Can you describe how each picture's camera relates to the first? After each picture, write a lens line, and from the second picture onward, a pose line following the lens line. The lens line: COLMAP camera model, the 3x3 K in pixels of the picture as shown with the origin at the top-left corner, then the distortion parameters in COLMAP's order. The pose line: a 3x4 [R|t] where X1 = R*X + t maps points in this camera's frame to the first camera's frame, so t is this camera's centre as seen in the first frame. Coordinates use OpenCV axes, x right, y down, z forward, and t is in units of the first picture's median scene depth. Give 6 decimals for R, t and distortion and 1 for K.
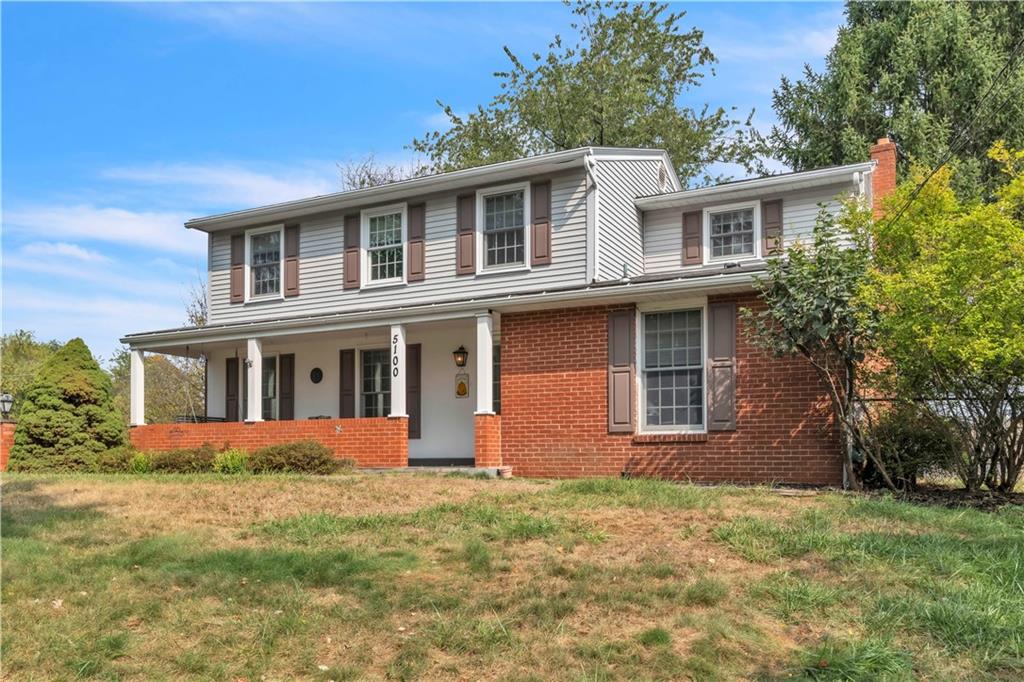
lens RADIAL K [[795.4, 0, 511.5], [0, 795.4, 443.1], [0, 0, 1]] dist [-0.001871, 0.000228]
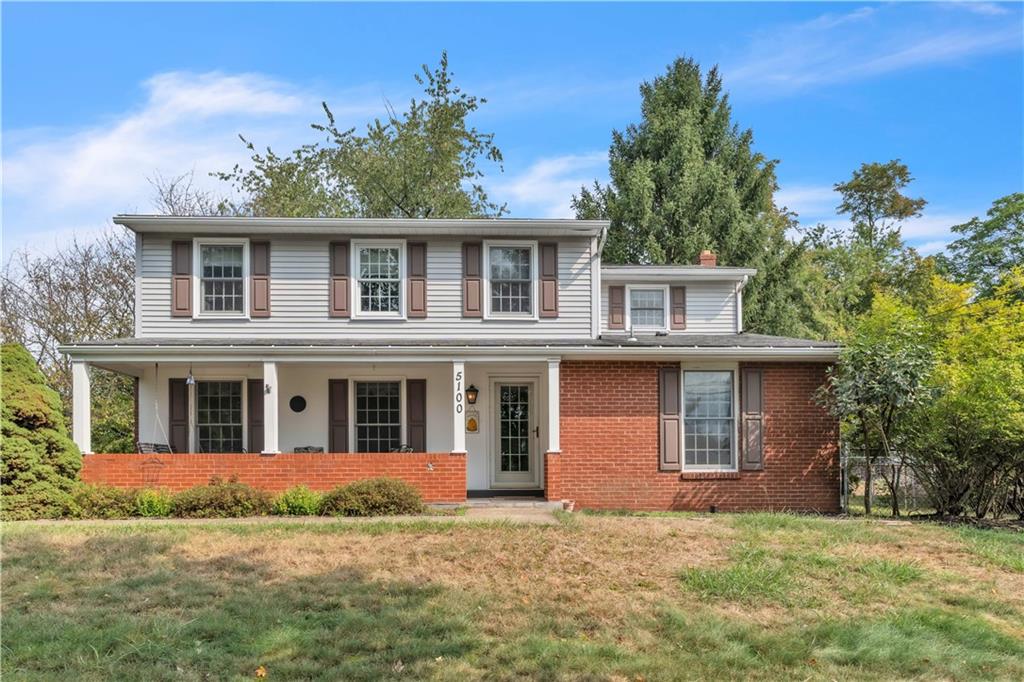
lens RADIAL K [[642.0, 0, 512.4], [0, 642.0, 463.4], [0, 0, 1]] dist [-0.002805, -0.000435]
pose [[0.881063, 0.006014, 0.472961, -0.432244], [-0.008741, 0.999955, 0.003569, -0.020941], [-0.472919, -0.007279, 0.881076, 0.224432]]
